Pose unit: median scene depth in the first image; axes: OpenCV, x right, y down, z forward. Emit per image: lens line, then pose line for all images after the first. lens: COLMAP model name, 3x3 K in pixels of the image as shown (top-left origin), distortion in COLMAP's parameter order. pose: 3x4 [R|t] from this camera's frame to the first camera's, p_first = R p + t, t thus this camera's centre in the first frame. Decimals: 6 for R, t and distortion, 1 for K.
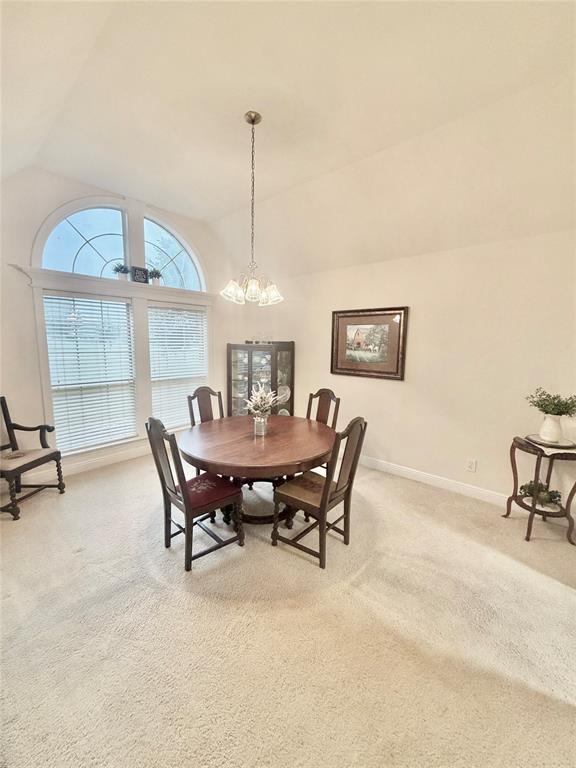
lens RADIAL K [[306.1, 0, 290.0], [0, 306.1, 382.2], [0, 0, 1]] dist [0.001783, 0.000166]
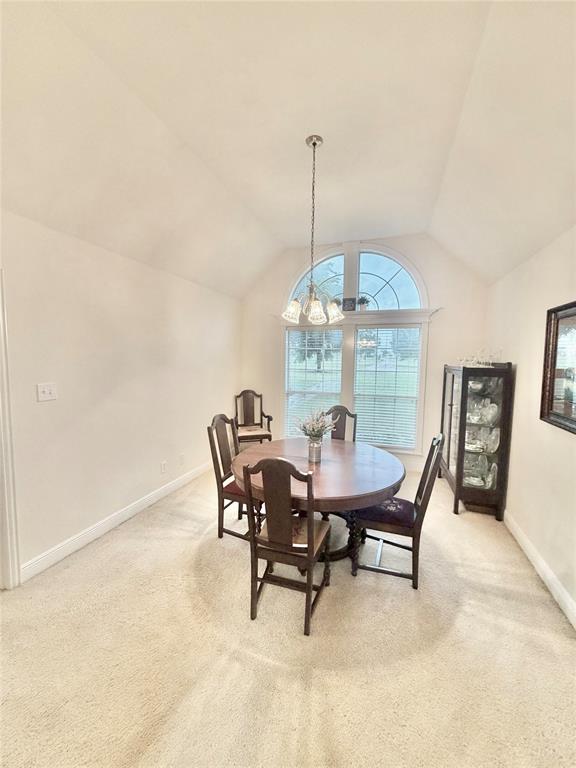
lens RADIAL K [[308.4, 0, 288.0], [0, 308.4, 384.0], [0, 0, 1]] dist [0.000408, 0.000024]
pose [[0.388746, 0.067828, -0.918845, 0.497684], [-0.141067, 0.989910, 0.013391, -0.038220], [0.910482, 0.124413, 0.394391, 0.370412]]
